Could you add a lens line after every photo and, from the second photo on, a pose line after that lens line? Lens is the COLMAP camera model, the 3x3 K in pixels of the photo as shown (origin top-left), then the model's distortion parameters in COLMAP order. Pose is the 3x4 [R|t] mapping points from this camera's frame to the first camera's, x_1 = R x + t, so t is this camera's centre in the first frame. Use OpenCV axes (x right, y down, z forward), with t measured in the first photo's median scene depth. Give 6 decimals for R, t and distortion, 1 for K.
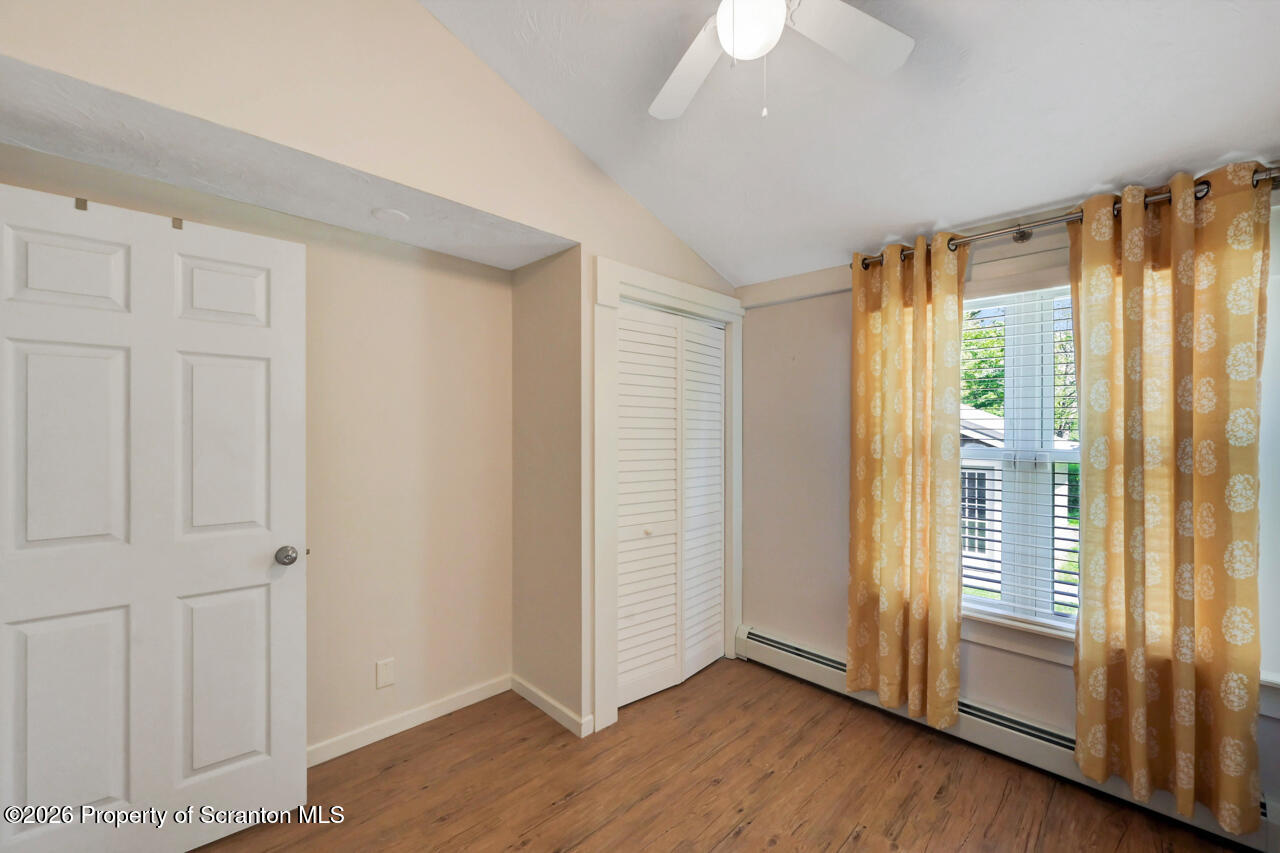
lens RADIAL K [[519.7, 0, 638.6], [0, 519.7, 426.3], [0, 0, 1]] dist [0.003529, 0.000251]
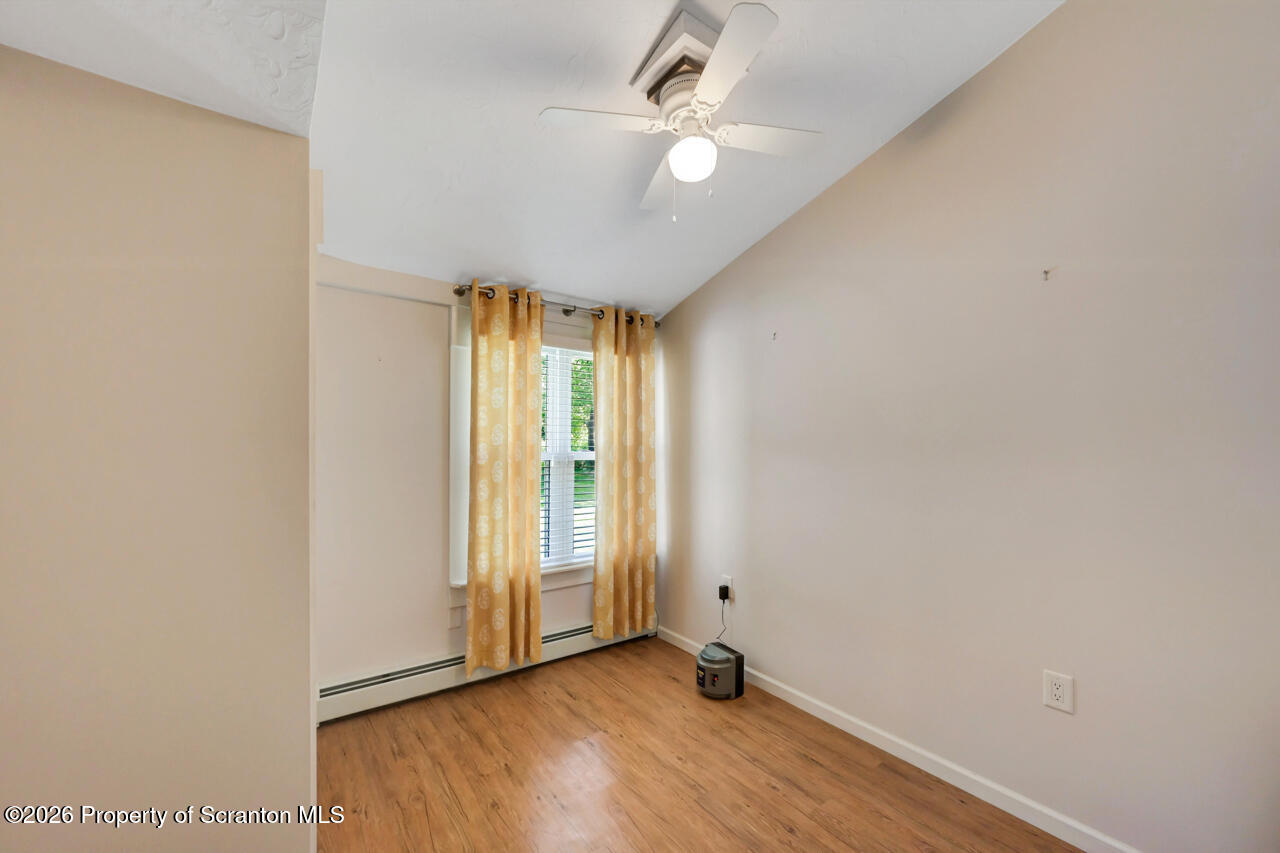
lens RADIAL K [[519.7, 0, 637.2], [0, 519.7, 438.8], [0, 0, 1]] dist [0.003529, 0.000251]
pose [[0.134484, -0.004682, 0.990905, -0.705979], [-0.020496, 0.999762, 0.007506, -0.011908], [-0.990704, -0.021319, 0.134356, 0.567260]]
